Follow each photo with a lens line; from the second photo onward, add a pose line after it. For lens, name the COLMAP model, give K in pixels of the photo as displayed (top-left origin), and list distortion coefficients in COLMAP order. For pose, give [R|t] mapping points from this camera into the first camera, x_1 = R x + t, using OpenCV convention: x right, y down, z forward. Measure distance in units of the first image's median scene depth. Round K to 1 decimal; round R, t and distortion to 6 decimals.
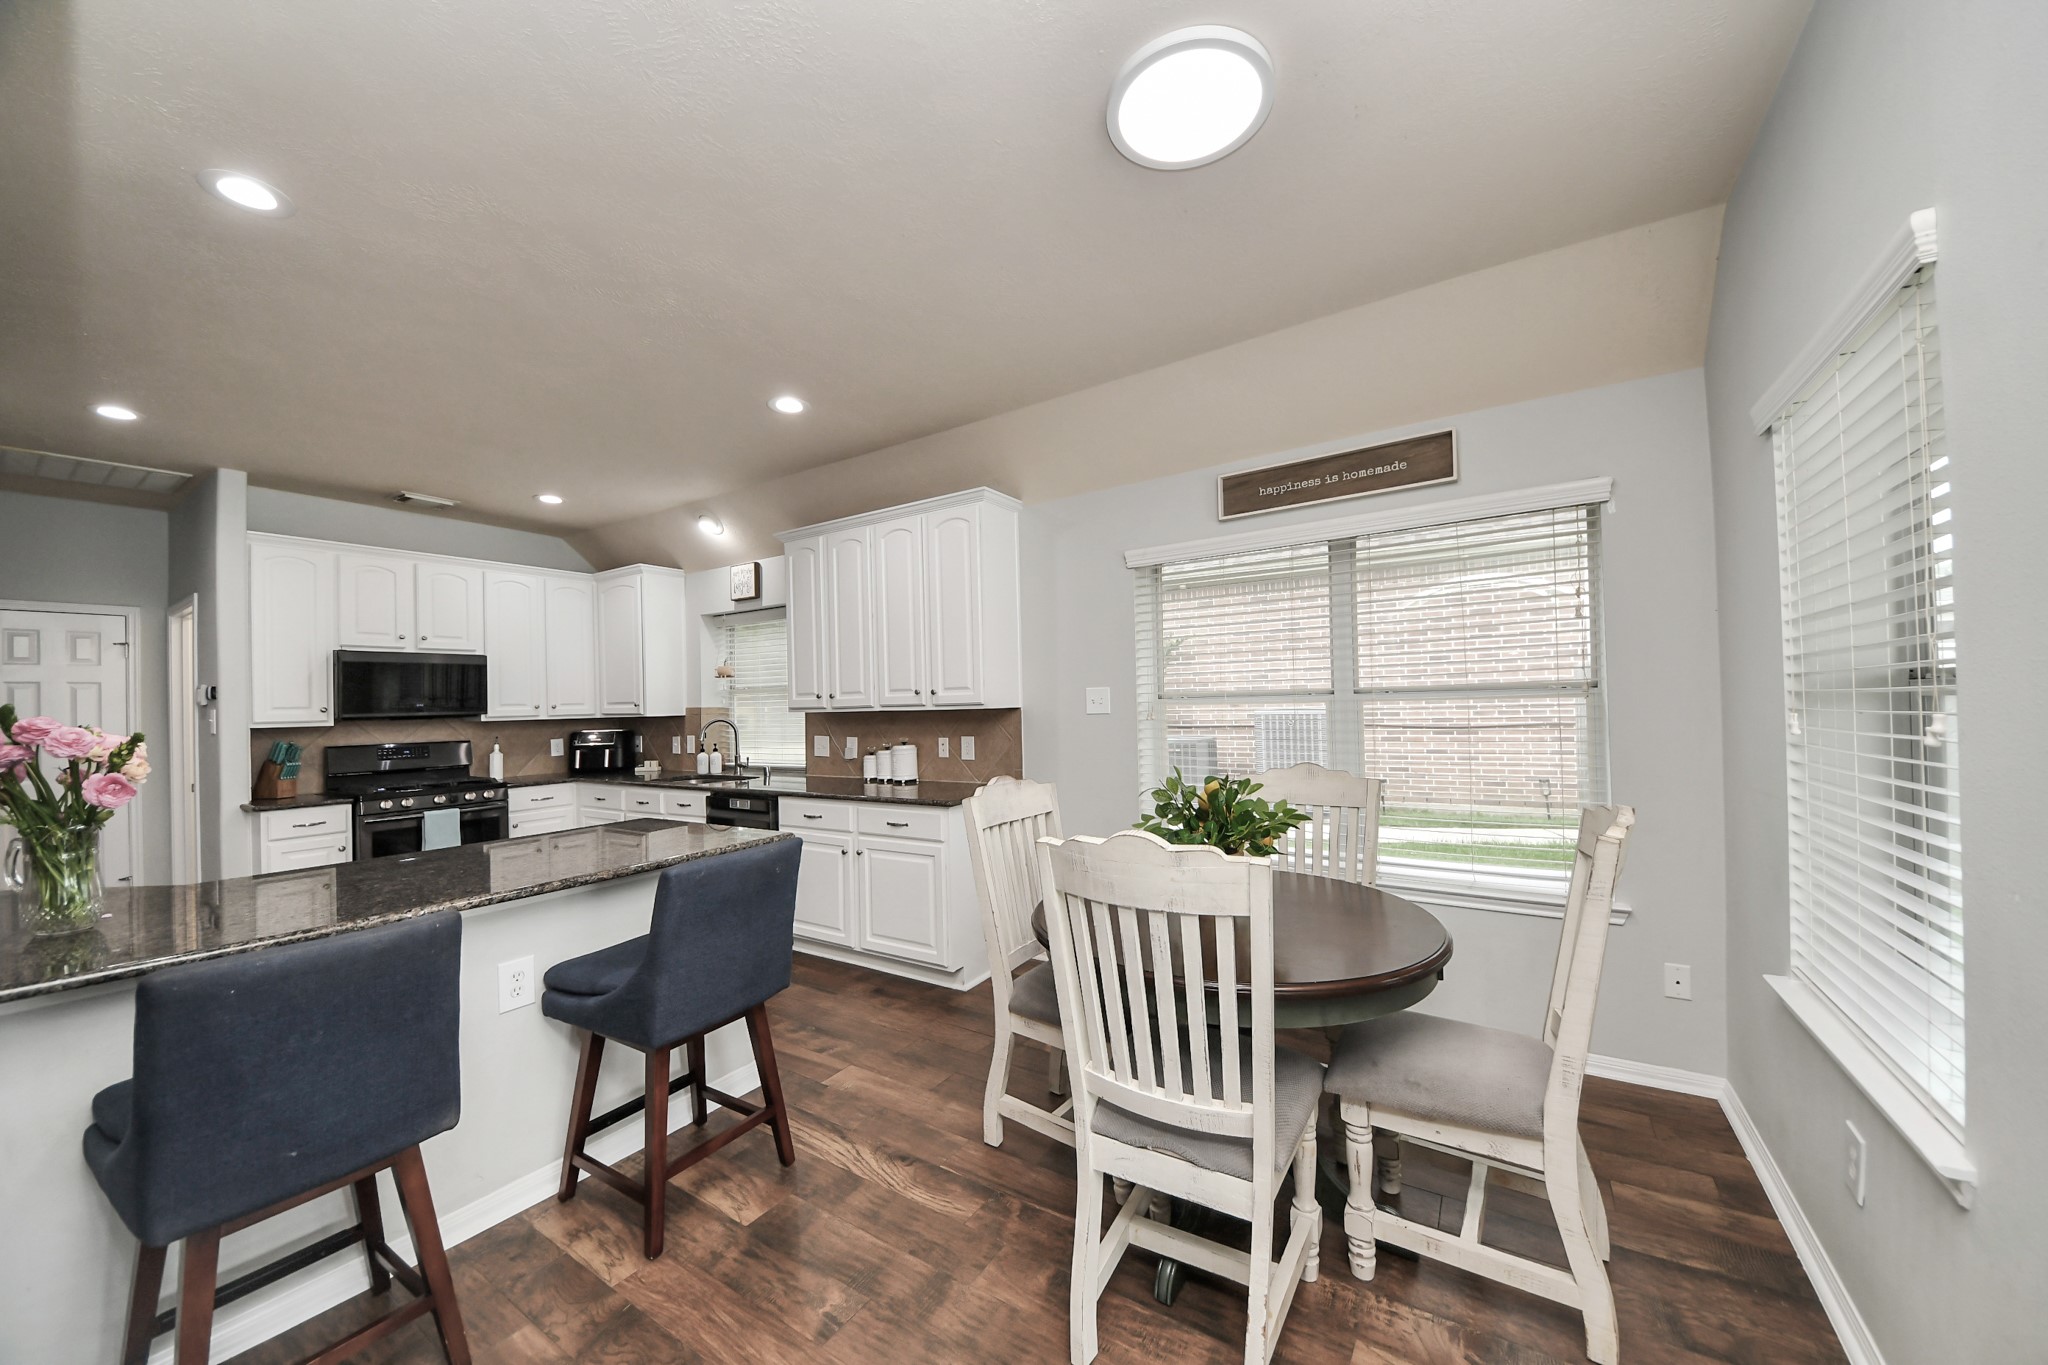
lens RADIAL K [[720.8, 0, 1027.4], [0, 720.8, 691.5], [0, 0, 1]] dist [0.039704, -0.026245]
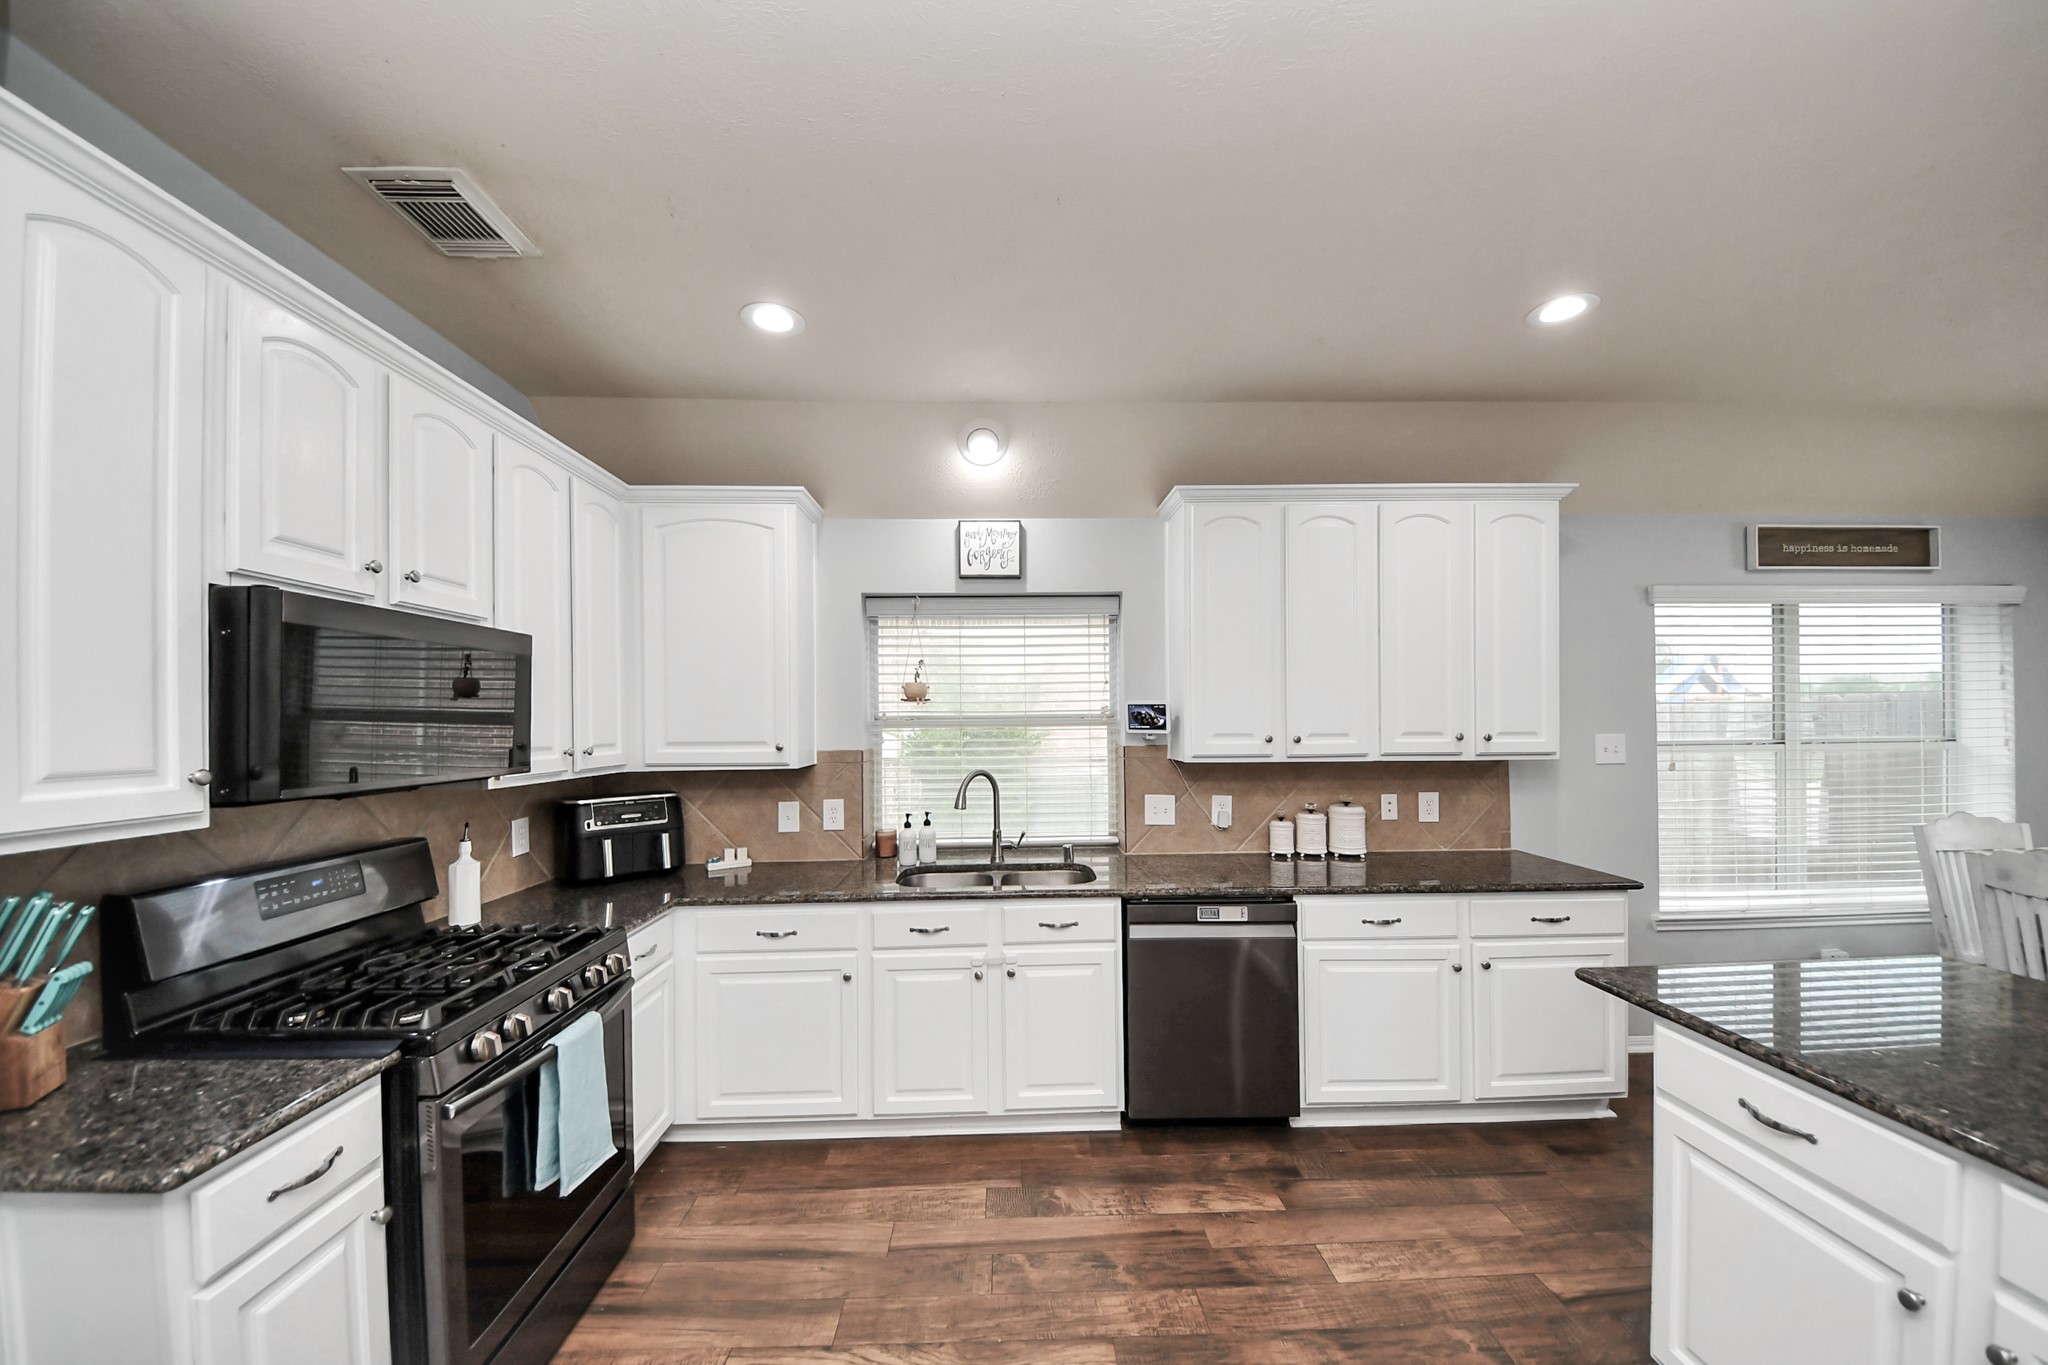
lens RADIAL K [[731.5, 0, 1028.5], [0, 731.5, 715.5], [0, 0, 1]] dist [0.039106, -0.028025]
pose [[0.823465, 0.022461, 0.566922, -0.744743], [-0.020287, 0.999743, -0.010142, -0.003559], [-0.567004, -0.003149, 0.823709, 0.482788]]
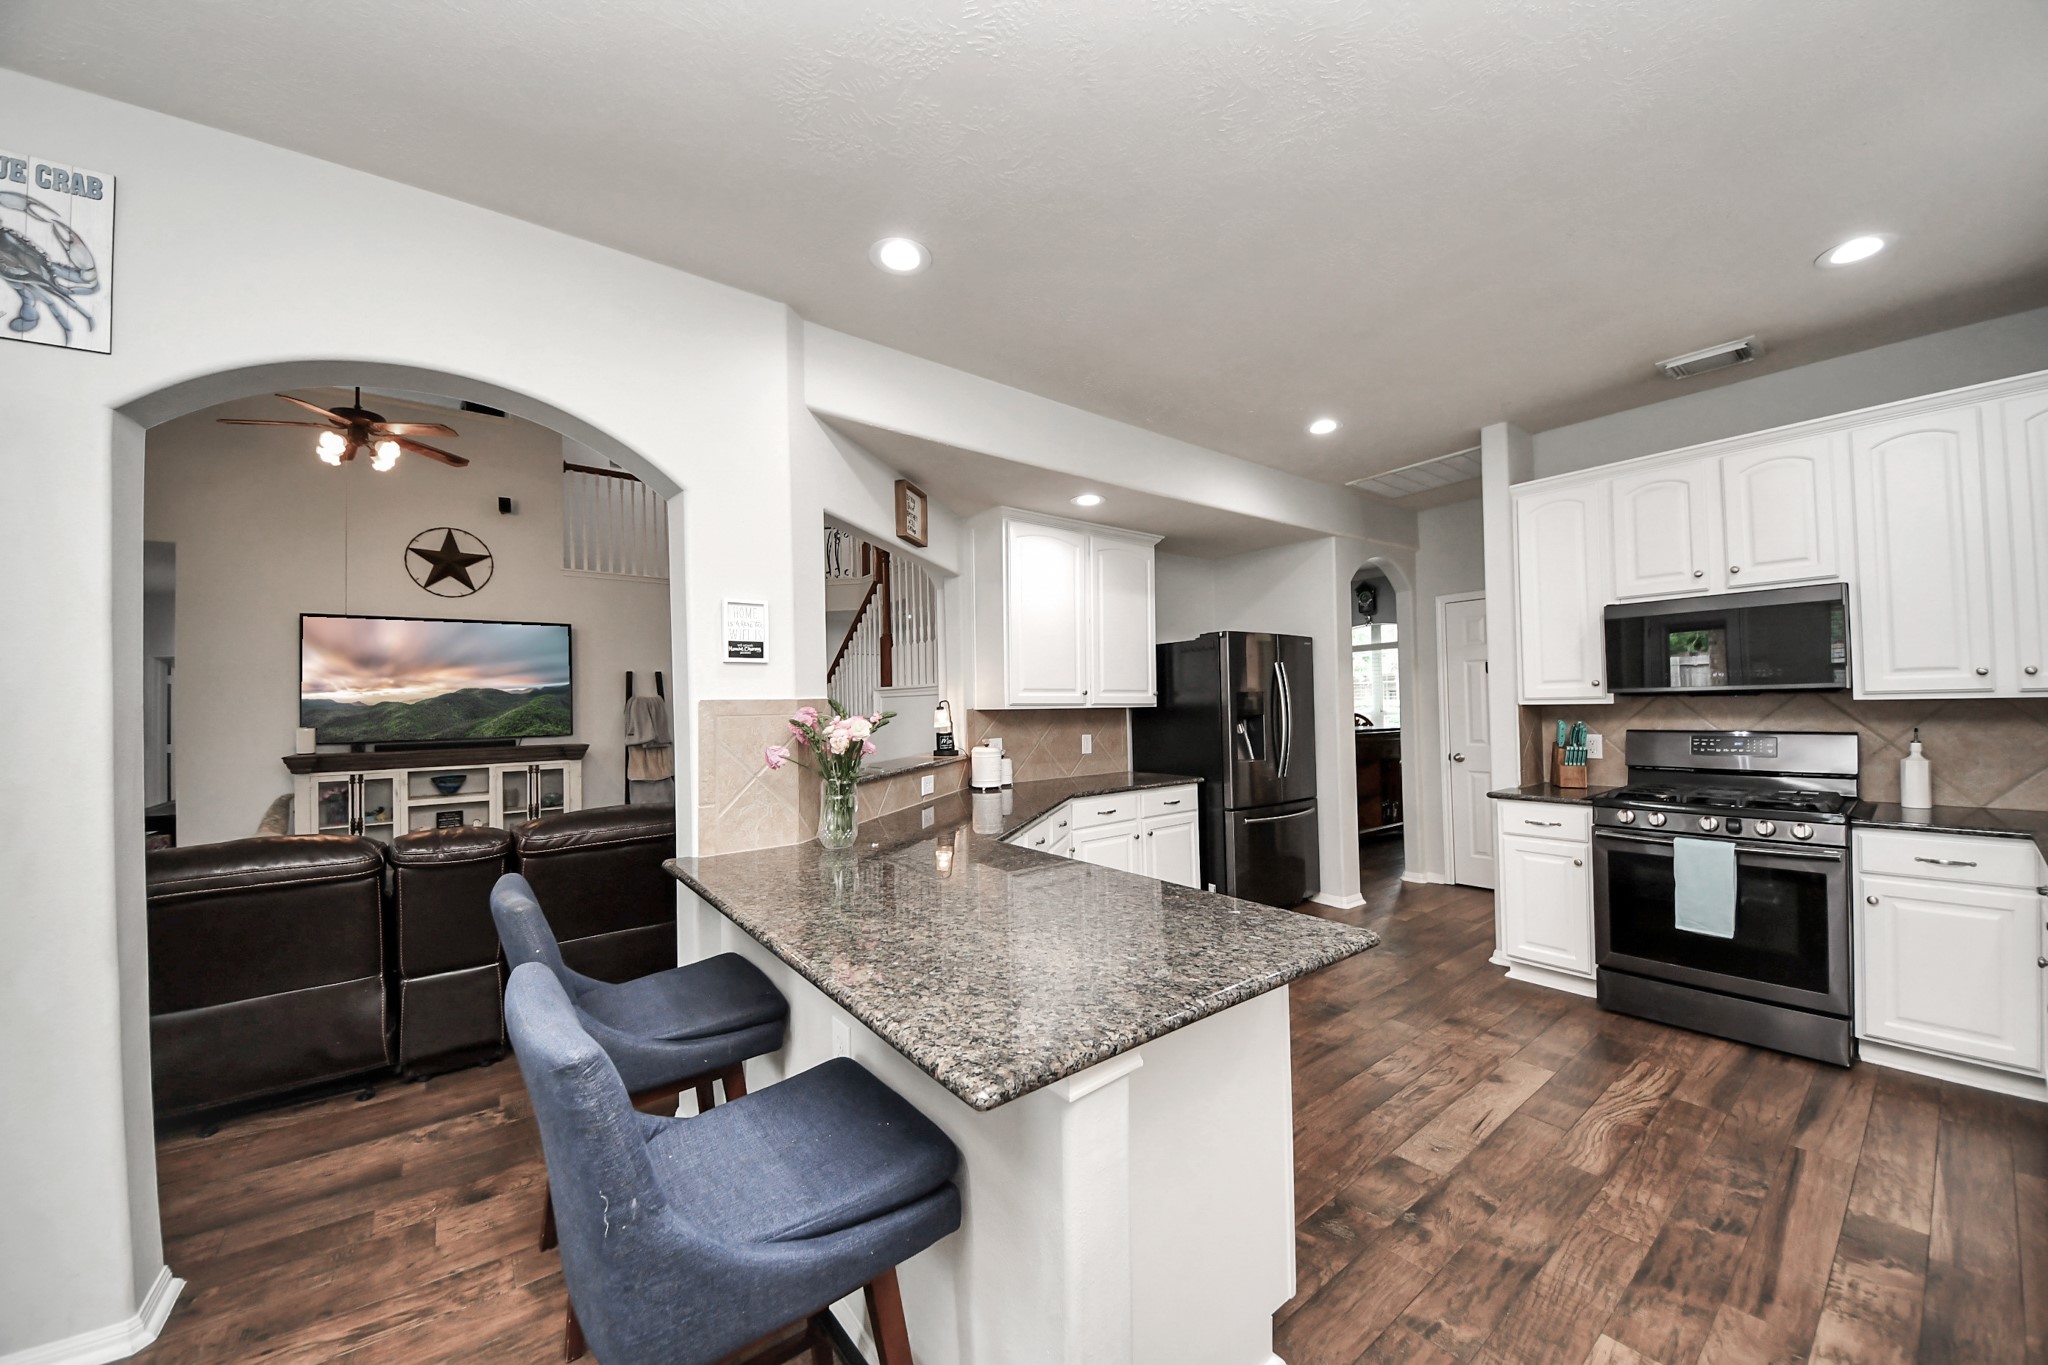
lens RADIAL K [[720.8, 0, 1027.4], [0, 720.8, 691.5], [0, 0, 1]] dist [0.039704, -0.026245]
pose [[-0.331136, 0.011953, -0.943507, -0.011856], [0.042460, 0.999096, -0.002244, 0.008592], [0.942627, -0.040805, -0.331344, 0.595227]]
